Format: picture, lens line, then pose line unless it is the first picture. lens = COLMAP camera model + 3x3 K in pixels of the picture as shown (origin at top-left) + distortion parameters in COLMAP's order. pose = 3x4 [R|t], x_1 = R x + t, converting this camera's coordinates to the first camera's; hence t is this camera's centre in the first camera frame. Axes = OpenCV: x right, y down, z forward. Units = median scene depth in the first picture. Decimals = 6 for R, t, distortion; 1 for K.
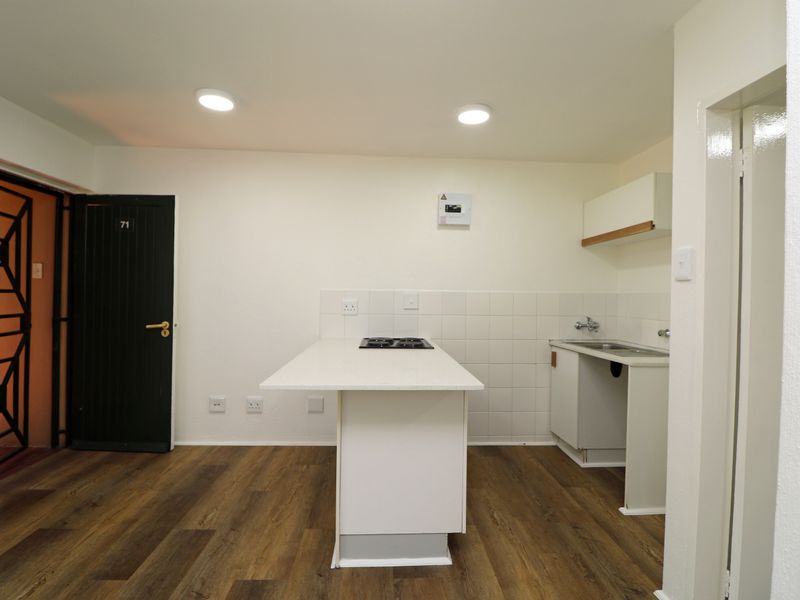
lens RADIAL K [[413.8, 0, 403.5], [0, 413.8, 298.6], [0, 0, 1]] dist [-0.002205, -0.012216]
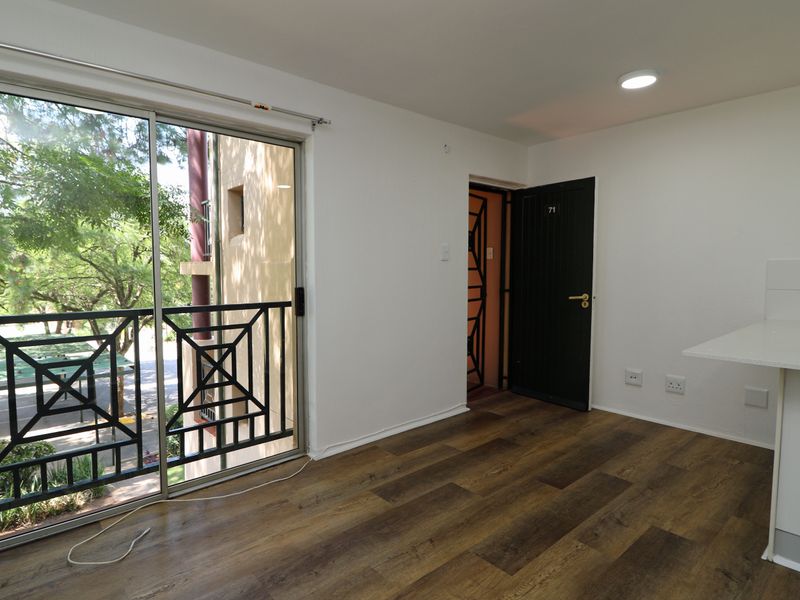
lens RADIAL K [[451.0, 0, 372.0], [0, 451.0, 295.8], [0, 0, 1]] dist [0.000009, -0.015305]
pose [[0.591082, 0.027632, -0.806138, 0.057578], [0.008962, 0.999126, 0.040818, 0.006724], [0.806562, -0.031352, 0.590318, -0.173878]]
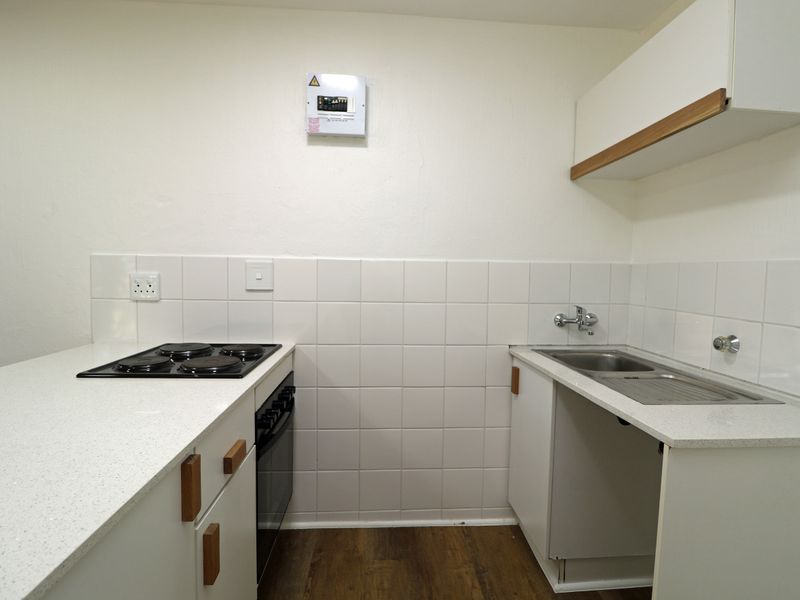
lens RADIAL K [[425.0, 0, 405.5], [0, 425.0, 299.8], [0, 0, 1]] dist [-0.000630, -0.013181]
pose [[0.999957, 0.003504, 0.008607, 0.232602], [-0.004012, 0.998209, 0.059693, 0.003358], [-0.008383, -0.059725, 0.998180, 0.478879]]
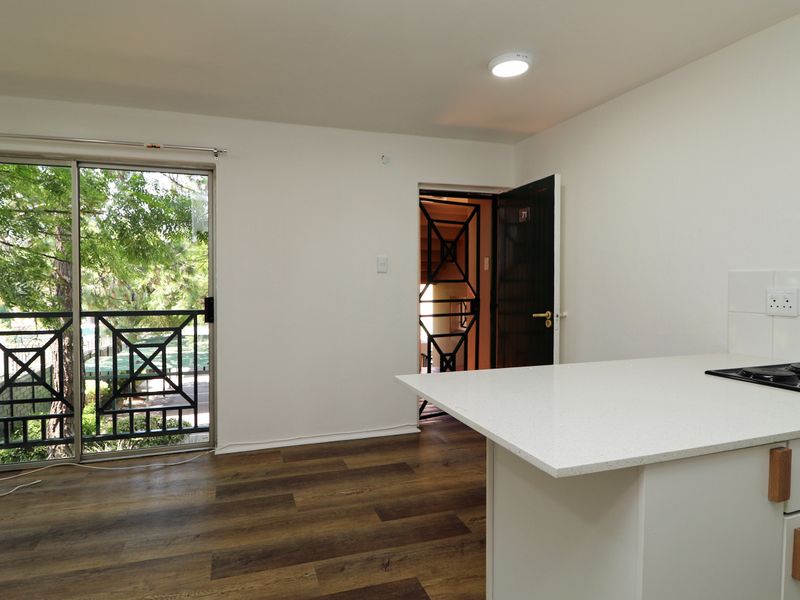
lens RADIAL K [[461.6, 0, 373.6], [0, 461.6, 288.7], [0, 0, 1]] dist [-0.017705, -0.000307]
pose [[0.243824, 0.002680, -0.969816, 0.351319], [-0.001449, 0.999996, 0.002399, 0.002989], [0.969818, 0.000820, 0.243827, 0.368878]]
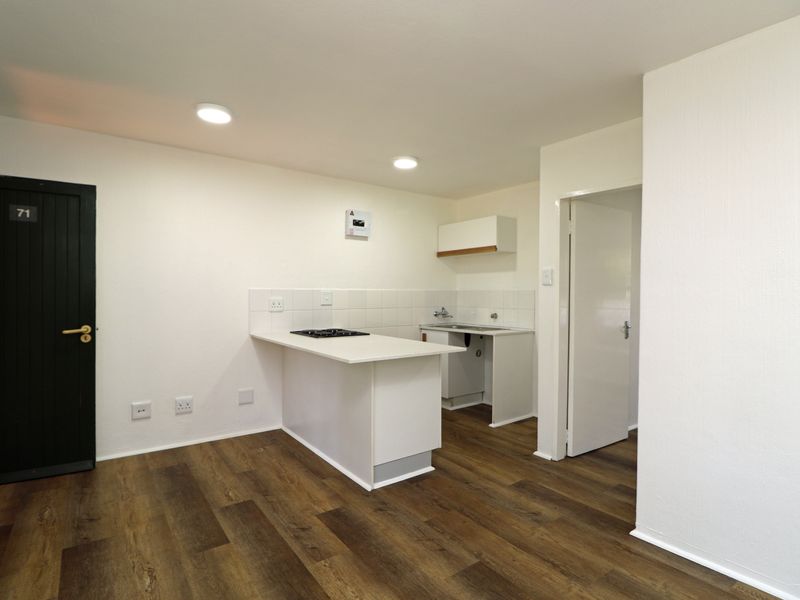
lens RADIAL K [[425.0, 0, 405.5], [0, 425.0, 299.8], [0, 0, 1]] dist [-0.000630, -0.013181]
pose [[0.832441, -0.018575, 0.553803, -0.520694], [0.010441, 0.999786, 0.017838, -0.009645], [-0.554016, -0.009067, 0.832457, -0.154756]]
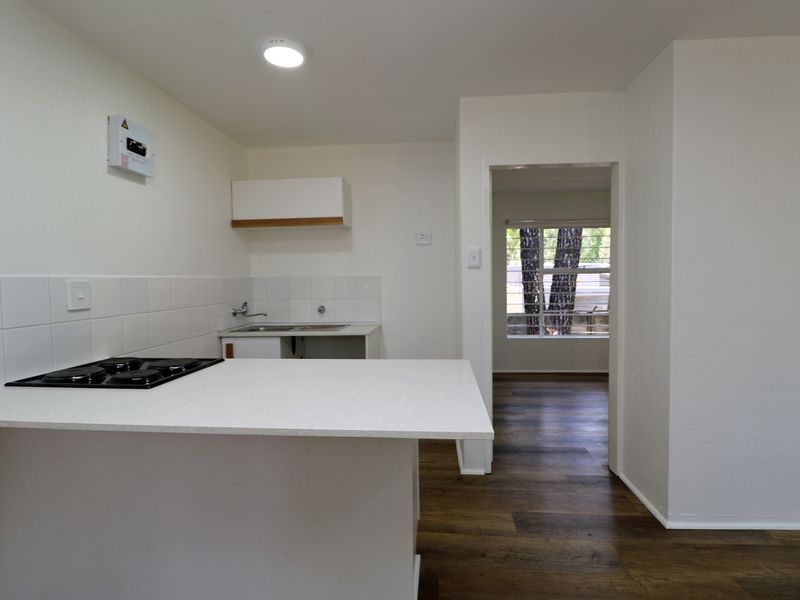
lens RADIAL K [[413.8, 0, 403.5], [0, 413.8, 298.6], [0, 0, 1]] dist [-0.002205, -0.012216]
pose [[0.144960, -0.061442, 0.987528, -0.507785], [0.020915, 0.998037, 0.059025, -0.014651], [-0.989216, 0.012098, 0.145960, 0.553451]]
